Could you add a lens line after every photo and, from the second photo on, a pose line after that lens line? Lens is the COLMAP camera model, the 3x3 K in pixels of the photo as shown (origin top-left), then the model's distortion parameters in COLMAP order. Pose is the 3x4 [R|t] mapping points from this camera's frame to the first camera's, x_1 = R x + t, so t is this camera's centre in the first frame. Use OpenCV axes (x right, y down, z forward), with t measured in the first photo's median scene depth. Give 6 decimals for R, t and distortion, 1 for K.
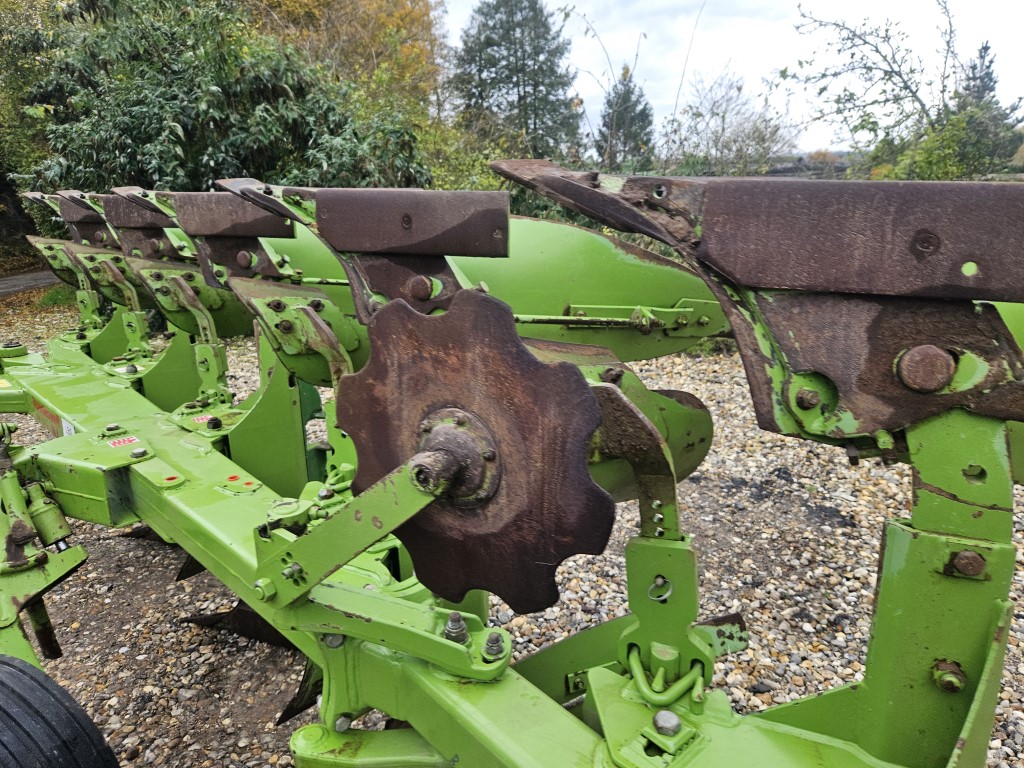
lens RADIAL K [[668.0, 0, 512.0], [0, 668.0, 384.0], [0, 0, 1]] dist [0.059476, -0.060243]
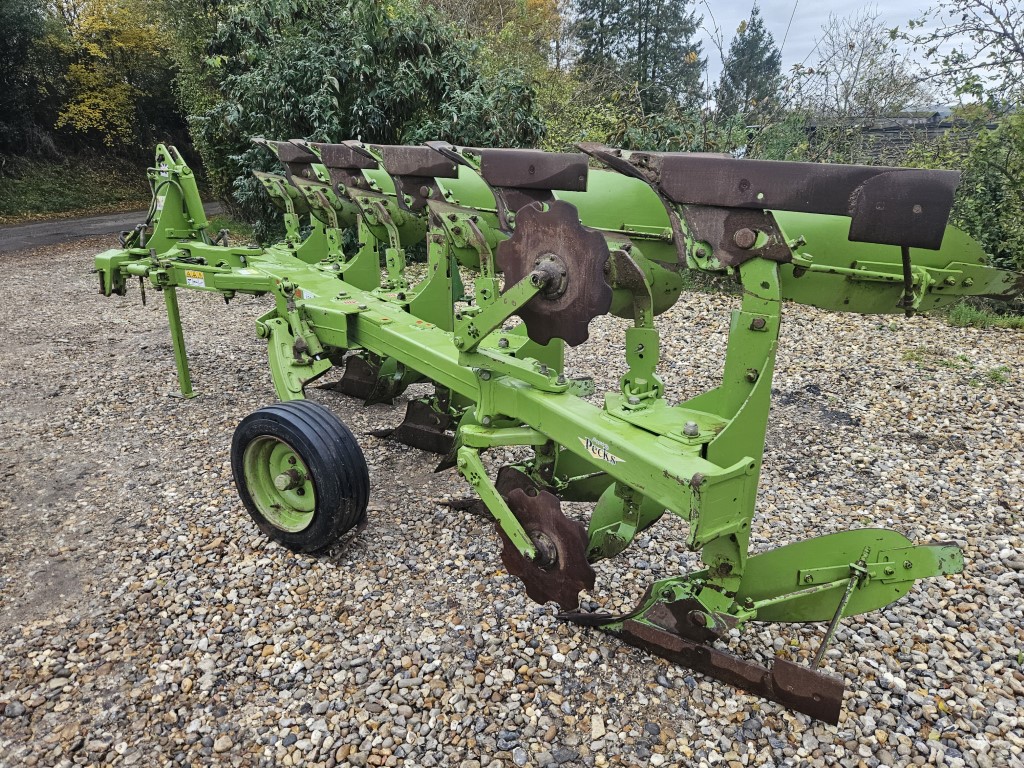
lens RADIAL K [[675.5, 0, 523.7], [0, 675.5, 397.2], [0, 0, 1]] dist [0.074865, -0.063492]
pose [[0.989382, 0.075271, -0.124326, 0.019315], [-0.064873, 0.994209, 0.085673, 0.042742], [0.130054, -0.076698, 0.988536, -0.173919]]
